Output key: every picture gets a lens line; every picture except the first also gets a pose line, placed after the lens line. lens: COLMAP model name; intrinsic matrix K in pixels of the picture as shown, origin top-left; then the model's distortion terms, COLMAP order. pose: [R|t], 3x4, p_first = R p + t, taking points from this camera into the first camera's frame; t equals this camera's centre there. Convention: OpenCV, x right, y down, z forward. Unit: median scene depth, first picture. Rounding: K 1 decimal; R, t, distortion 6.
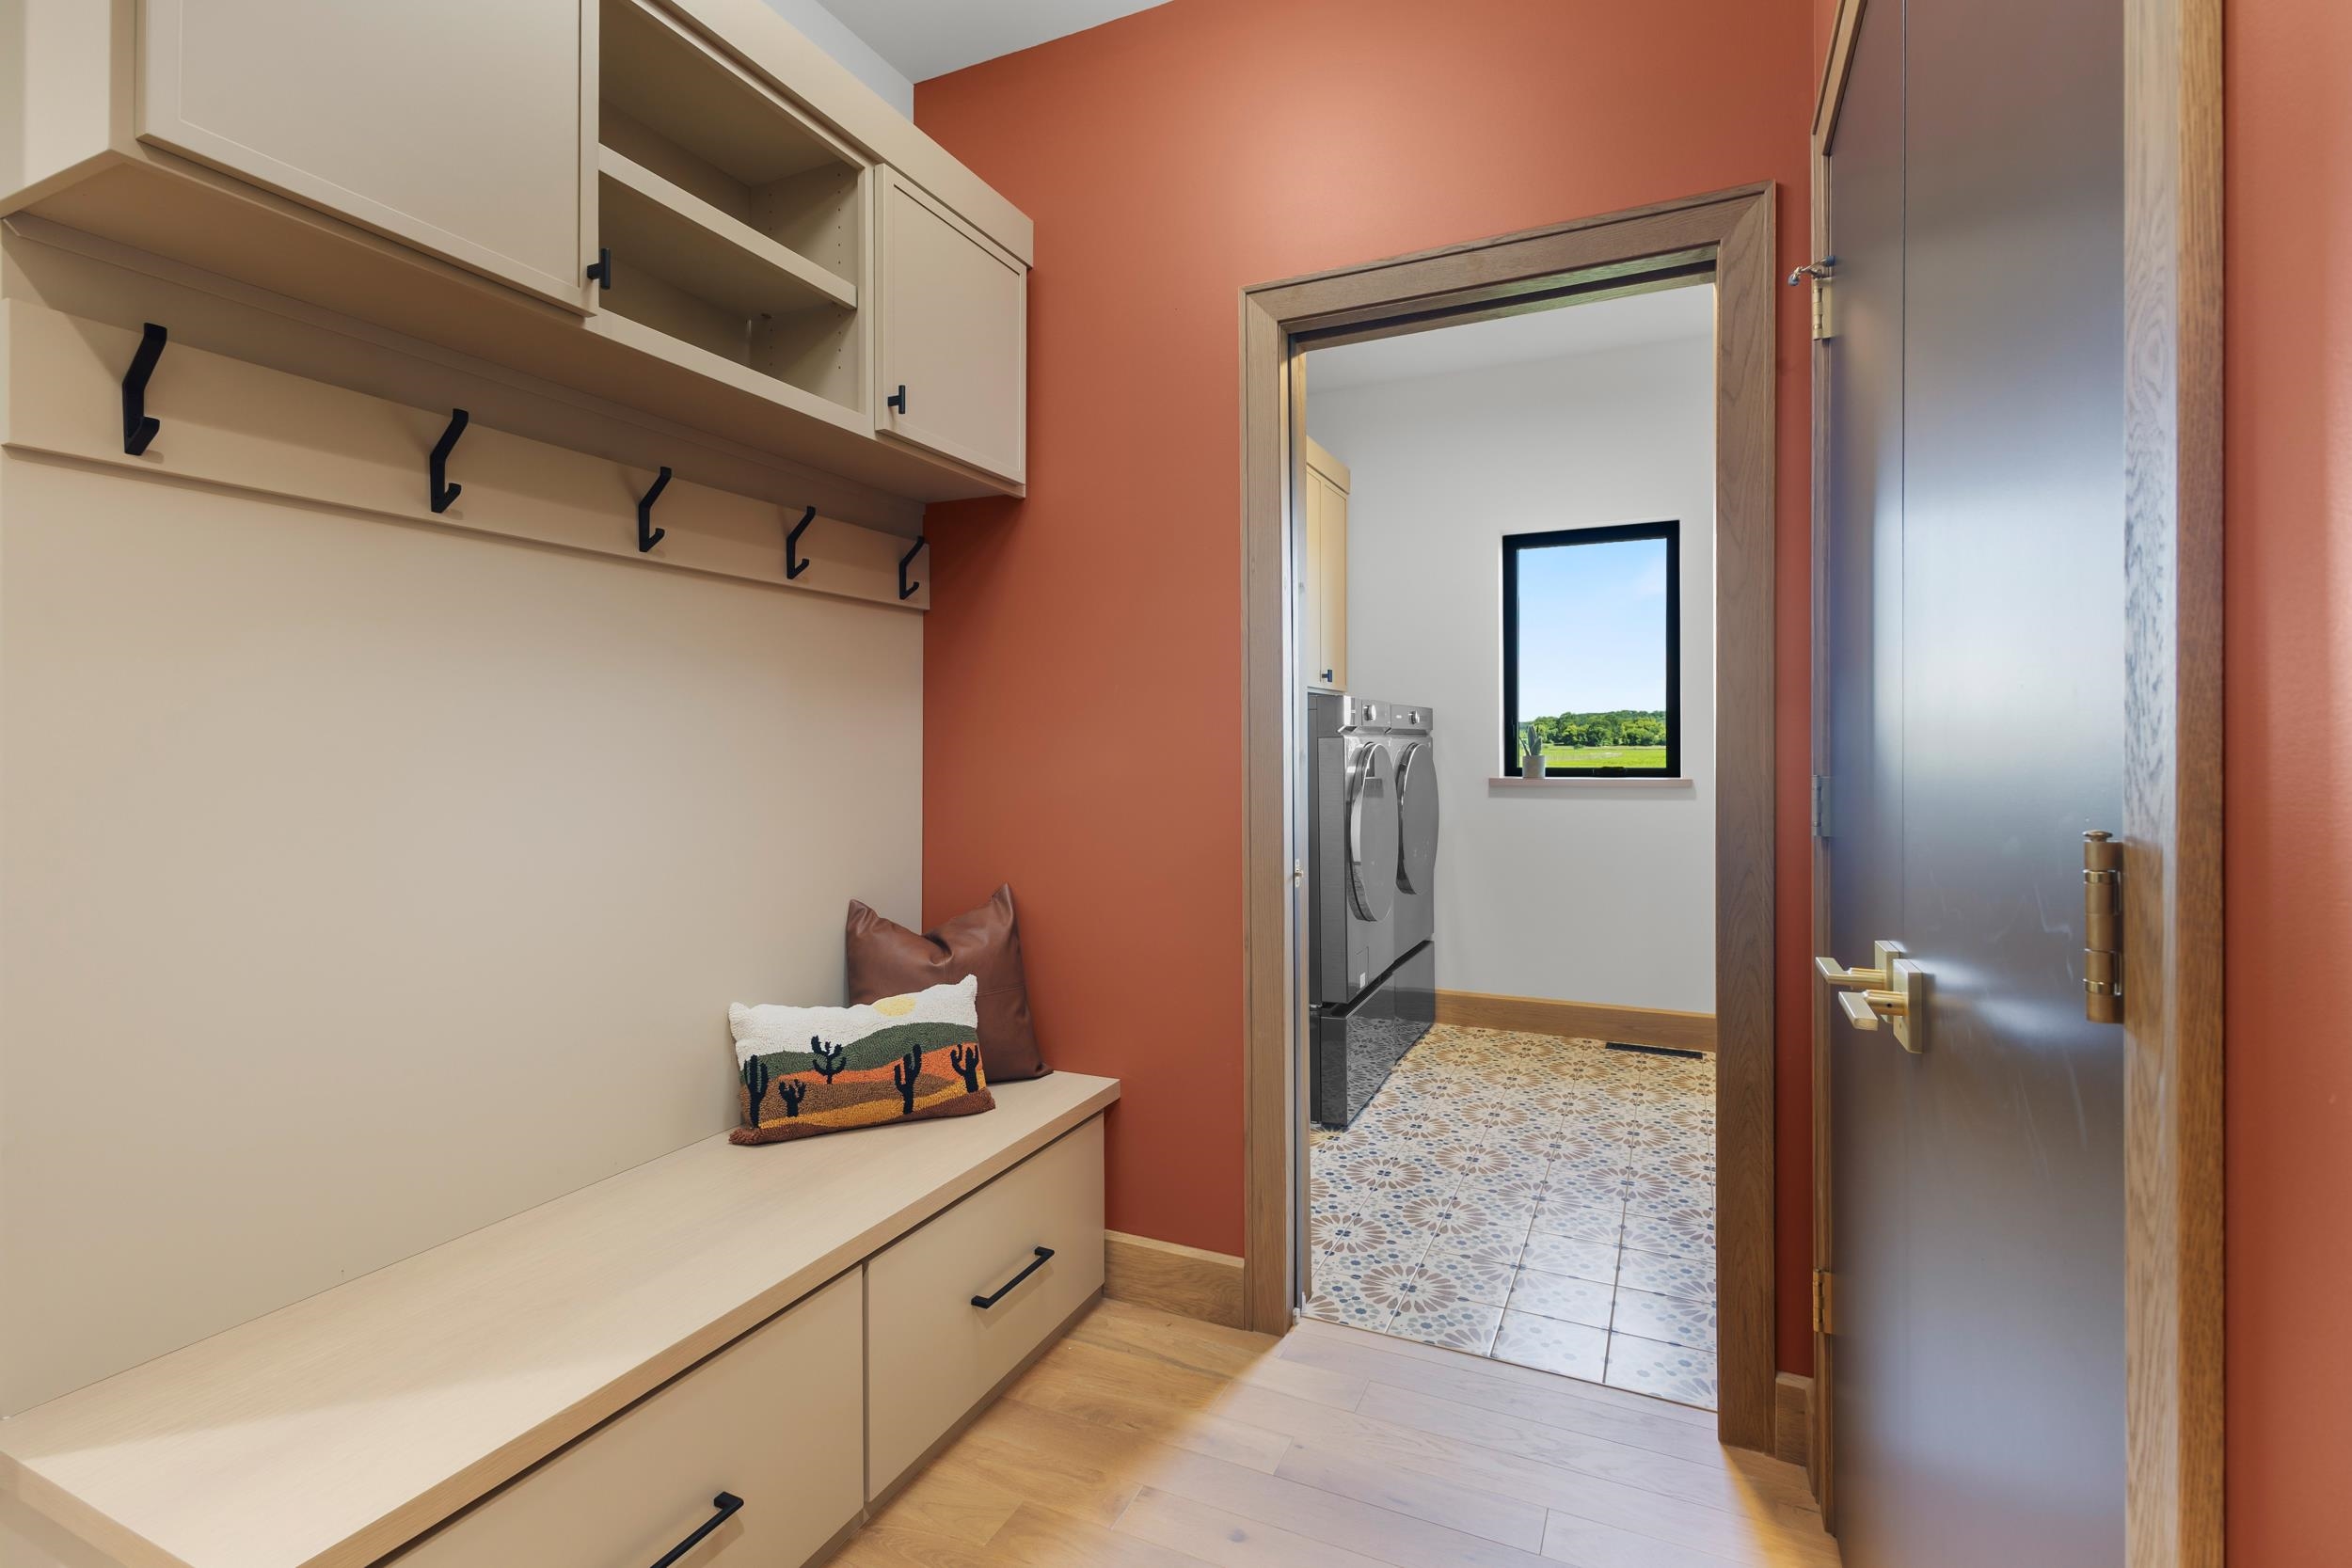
lens RADIAL K [[1083.1, 0, 1171.0], [0, 1083.1, 753.4], [0, 0, 1]] dist [-0.000285, -0.000200]
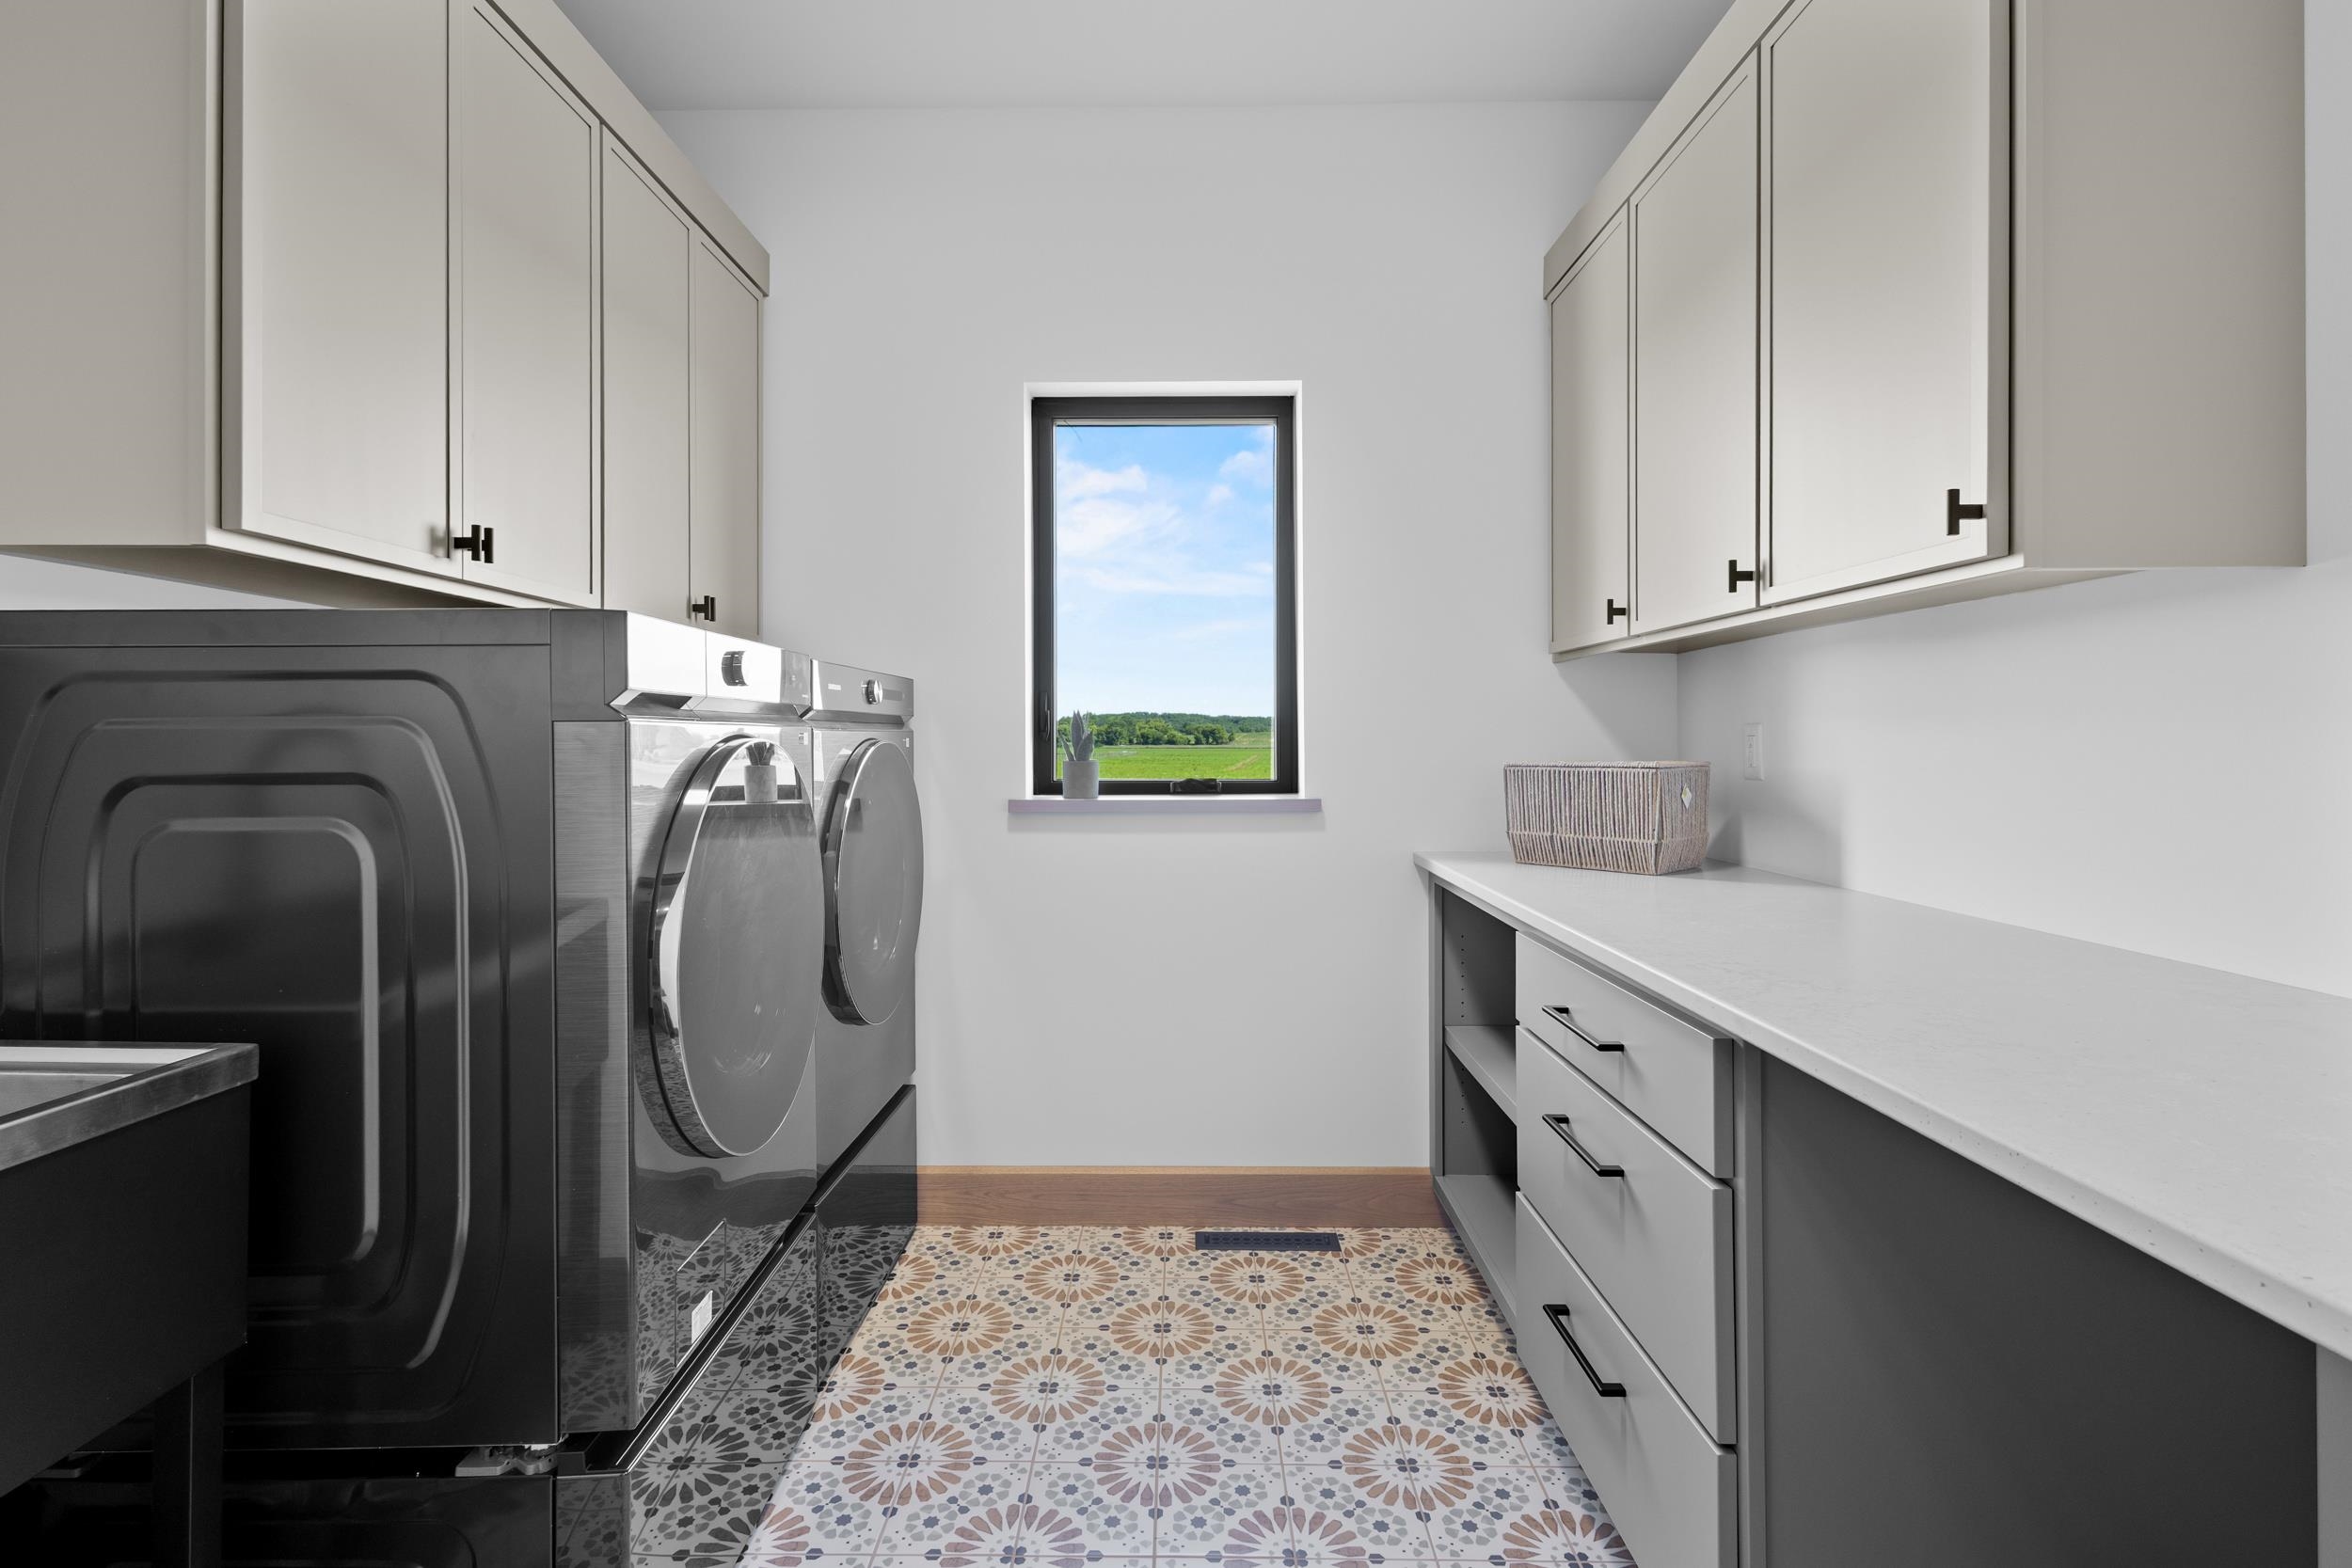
lens RADIAL K [[1083.1, 0, 1171.0], [0, 1083.1, 753.4], [0, 0, 1]] dist [-0.000285, -0.000200]
pose [[0.910391, -0.000092, 0.413749, 0.132402], [-0.000618, 0.999999, 0.001583, -0.003143], [-0.413749, -0.001697, 0.910390, 0.434160]]
